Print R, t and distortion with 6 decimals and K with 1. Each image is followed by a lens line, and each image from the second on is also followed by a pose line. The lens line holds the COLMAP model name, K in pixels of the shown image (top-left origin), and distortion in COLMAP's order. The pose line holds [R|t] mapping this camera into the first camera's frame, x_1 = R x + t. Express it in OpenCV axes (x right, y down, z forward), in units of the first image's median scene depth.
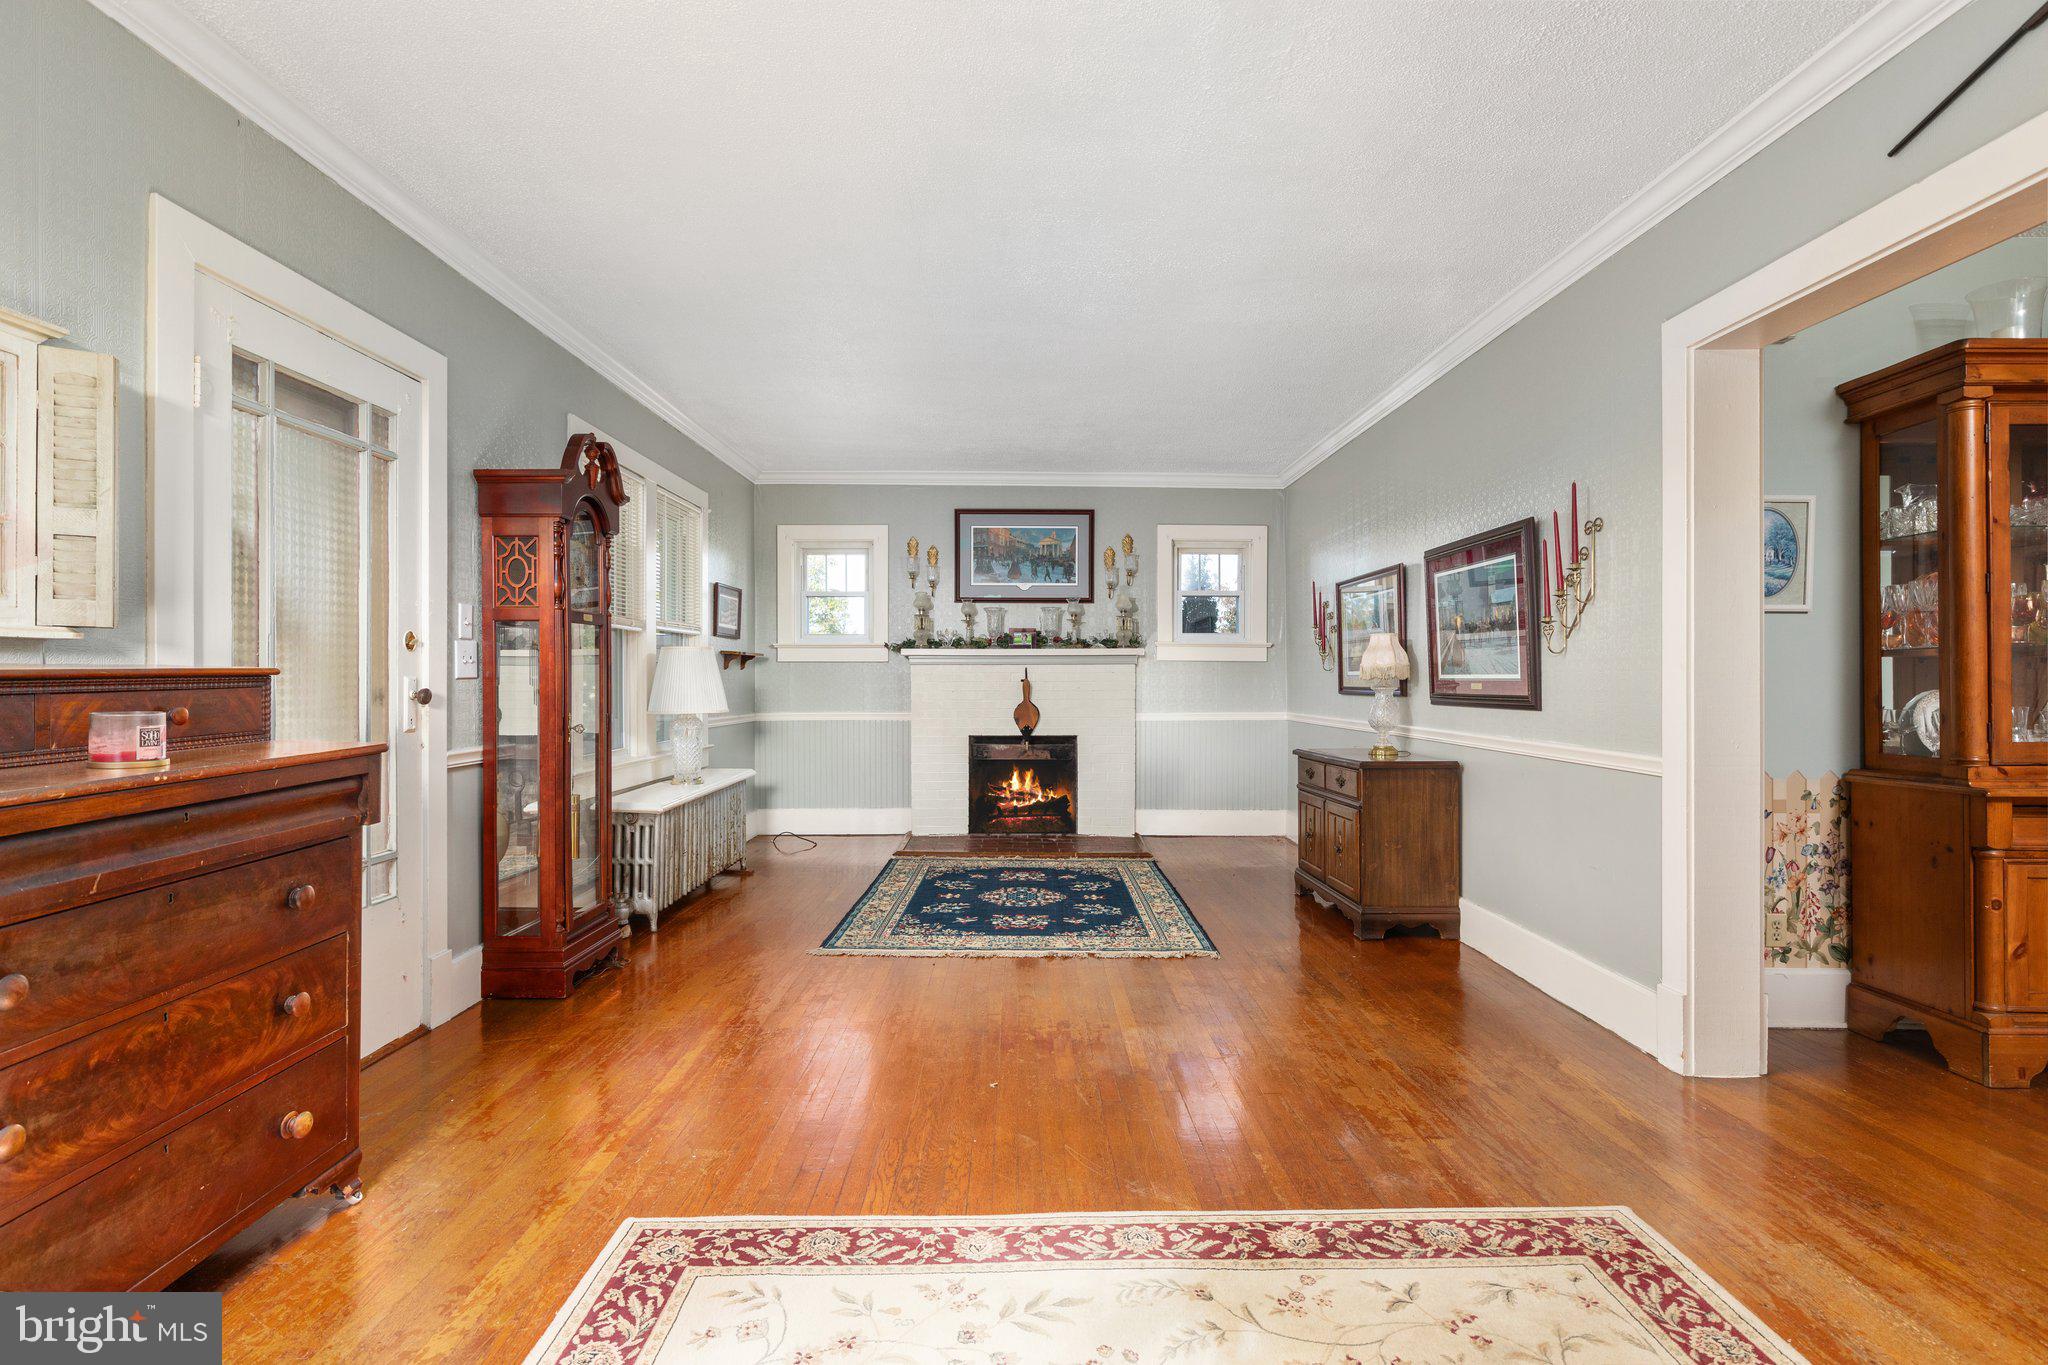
lens RADIAL K [[1007.3, 0, 1025.8], [0, 1007.3, 698.1], [0, 0, 1]] dist [-0.000778, -0.000445]
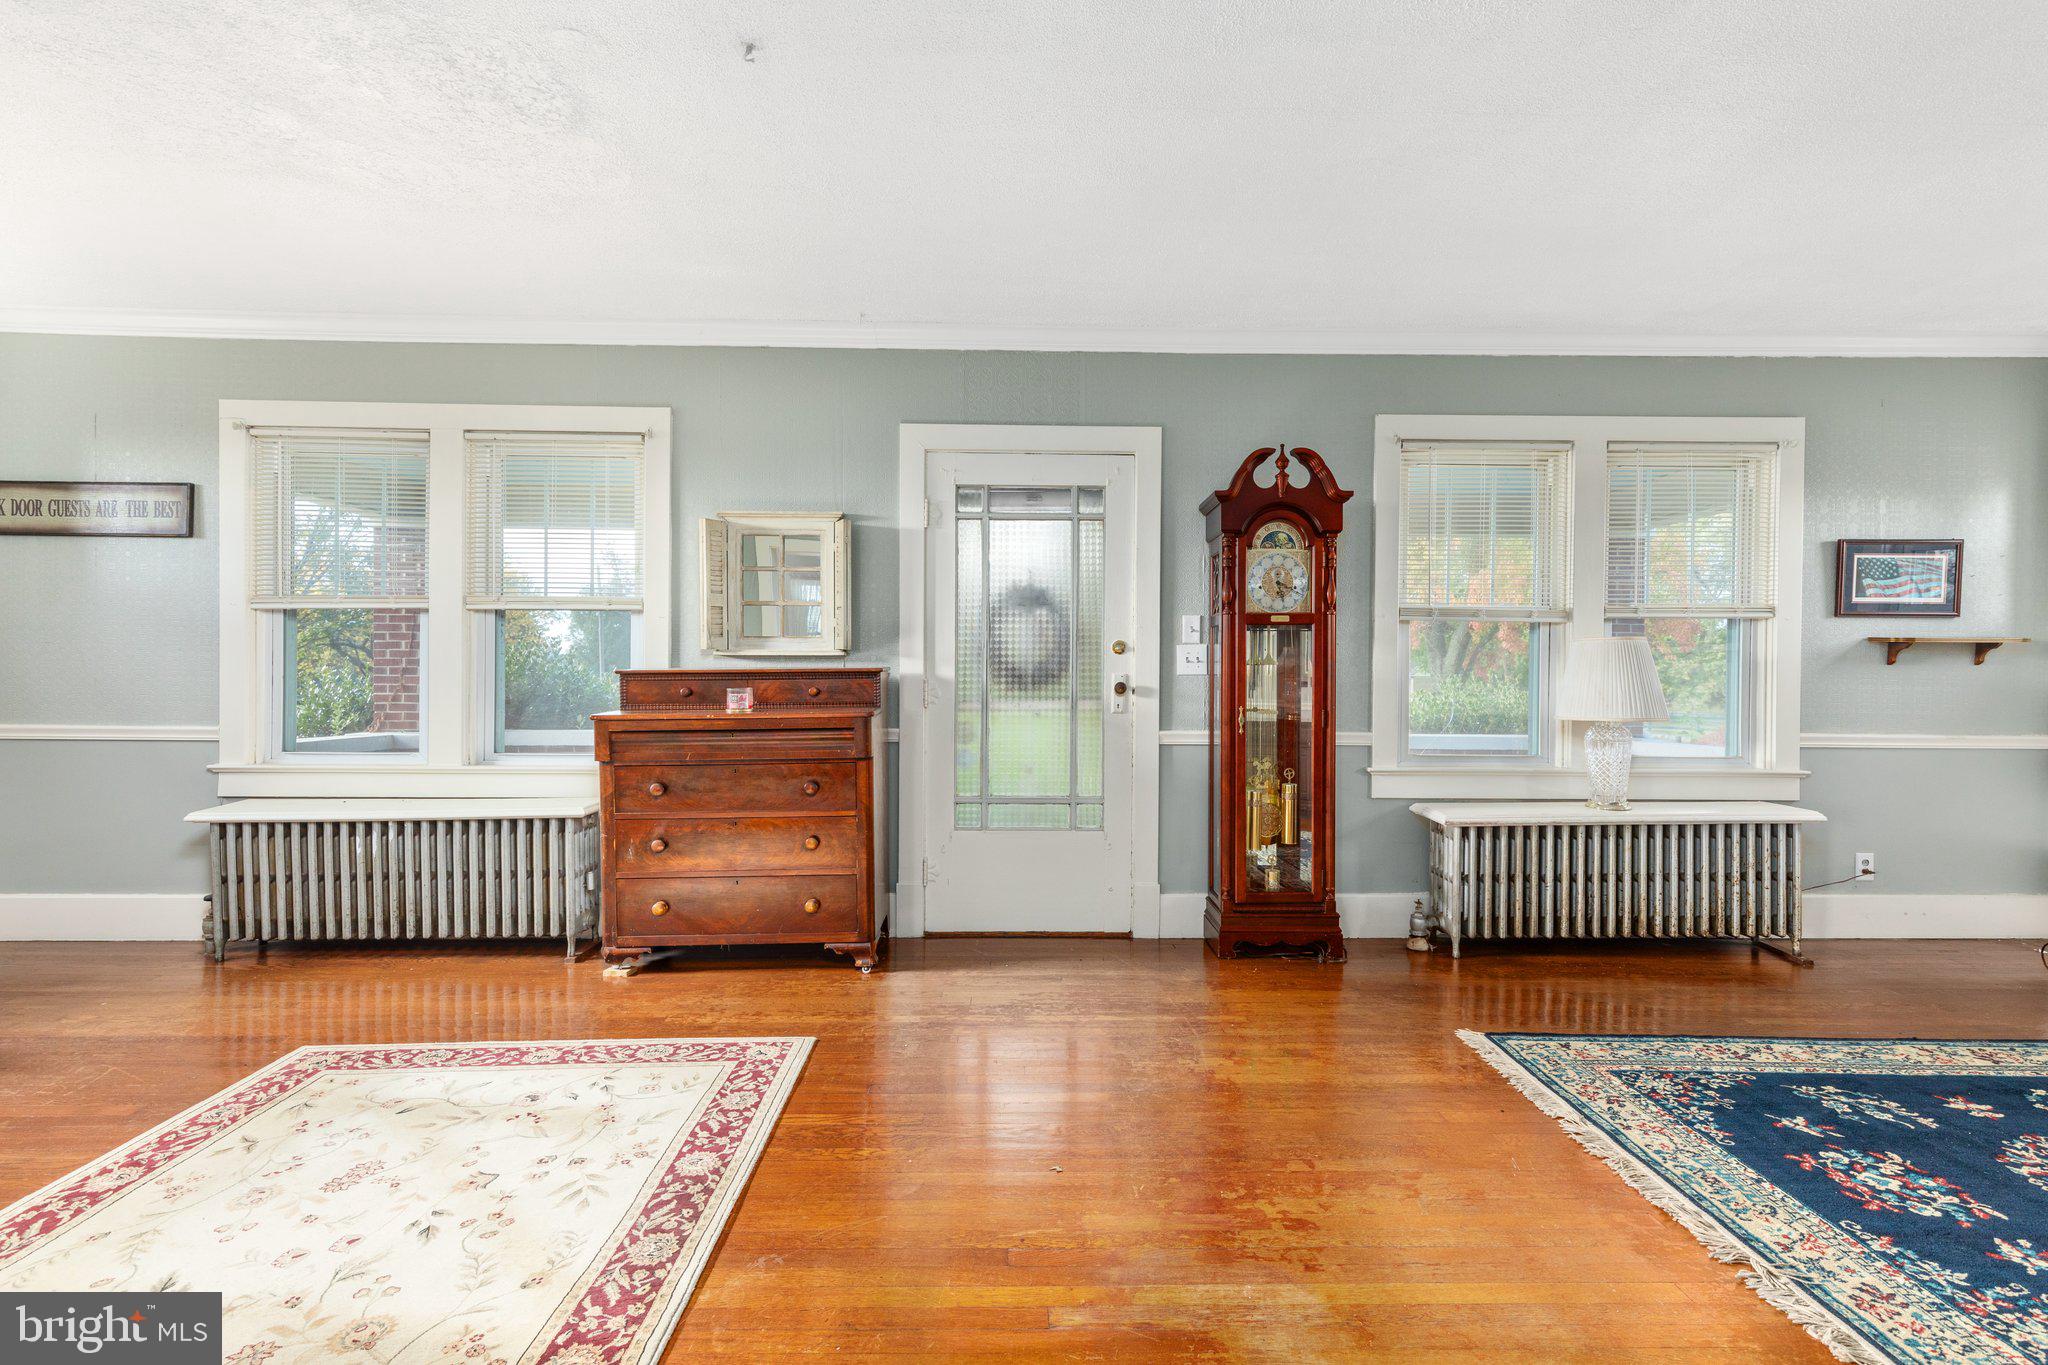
lens RADIAL K [[926.3, 0, 1024.0], [0, 926.3, 682.5], [0, 0, 1]] dist [0.002915, 0.000696]
pose [[0.007653, 0.008941, -0.999931, 1.010758], [-0.023017, 0.999697, 0.008763, -0.026121], [0.999706, 0.022948, 0.007856, 1.344461]]
